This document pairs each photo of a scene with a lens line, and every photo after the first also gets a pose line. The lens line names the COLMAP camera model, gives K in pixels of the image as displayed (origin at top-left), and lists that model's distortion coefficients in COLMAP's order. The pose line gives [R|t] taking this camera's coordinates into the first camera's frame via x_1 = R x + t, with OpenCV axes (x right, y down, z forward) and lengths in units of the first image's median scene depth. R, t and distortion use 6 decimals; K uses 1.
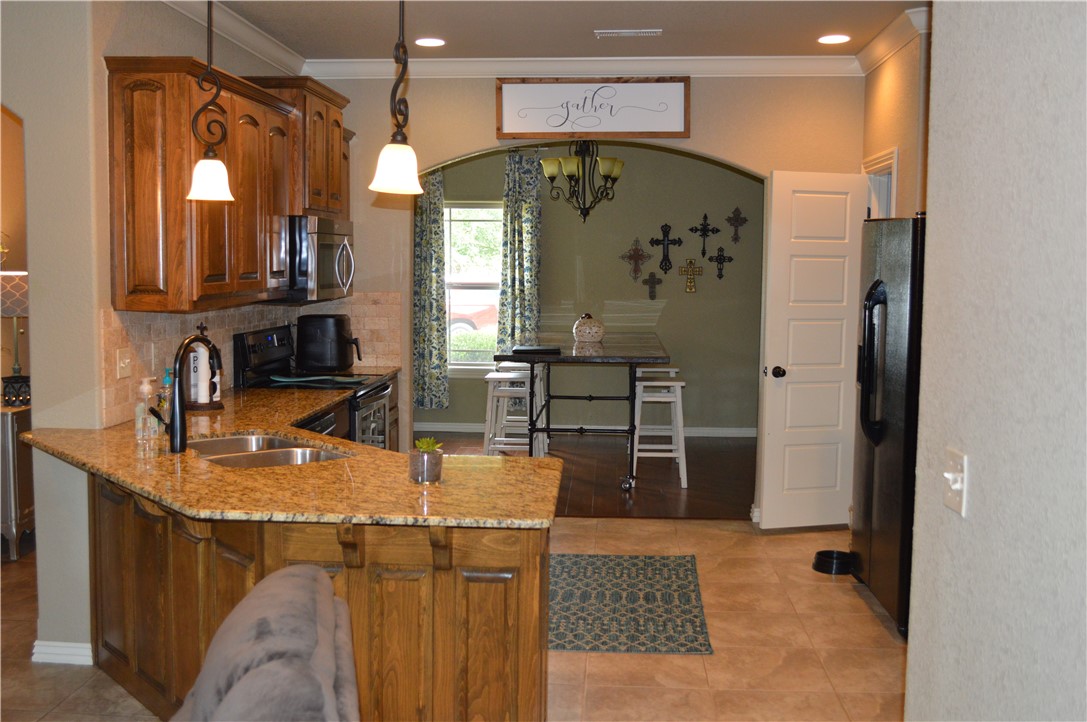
lens RADIAL K [[1145.5, 0, 543.5], [0, 1145.5, 361.0], [0, 0, 1]] dist [-0.012689, -0.002529]
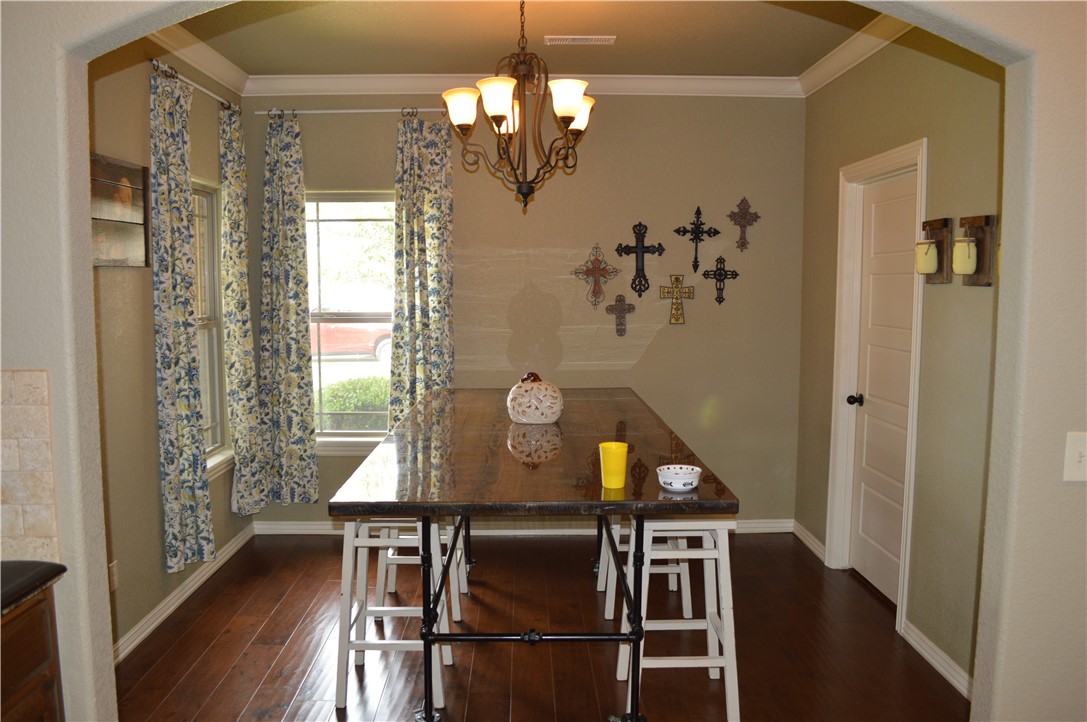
lens RADIAL K [[857.9, 0, 543.5], [0, 857.9, 361.0], [0, 0, 1]] dist [-0.076636, 0.003871]
pose [[0.996500, -0.016385, 0.081965, 0.008212], [0.015691, 0.999836, 0.009095, -0.043832], [-0.082101, -0.007777, 0.996594, 0.501447]]
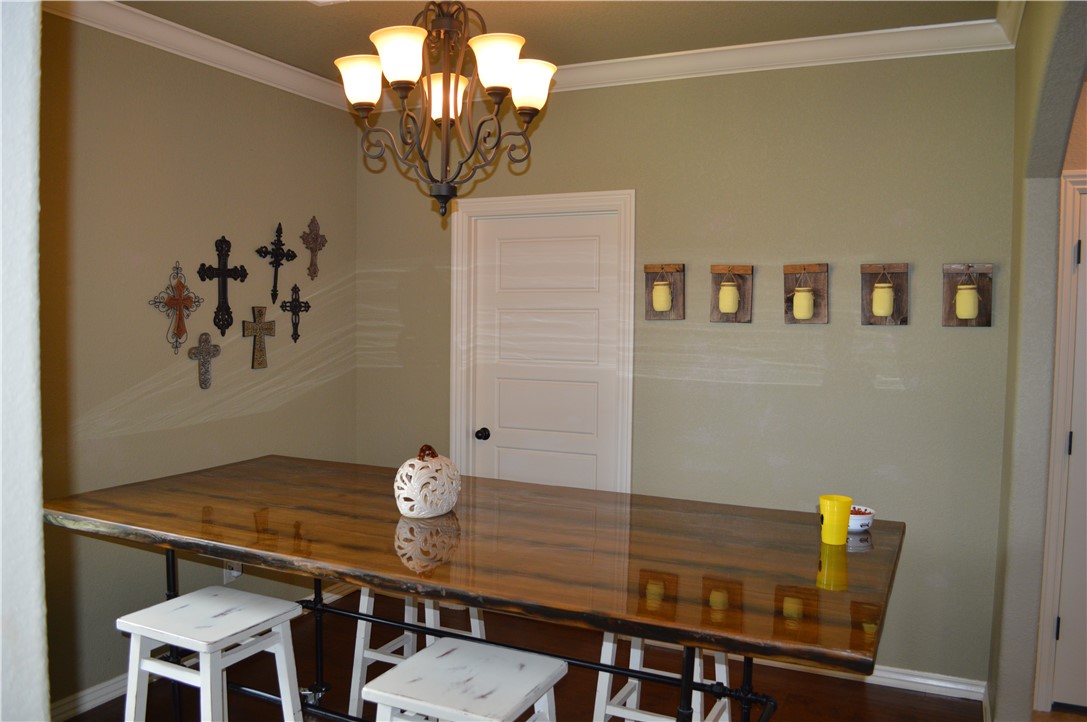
lens RADIAL K [[835.1, 0, 543.5], [0, 835.1, 361.0], [0, 0, 1]] dist [-0.163069, 0.001131]
pose [[0.356086, -0.057205, 0.932701, -0.179939], [0.070632, 0.996917, 0.034178, -0.066892], [-0.931780, 0.053708, 0.359029, 0.736746]]
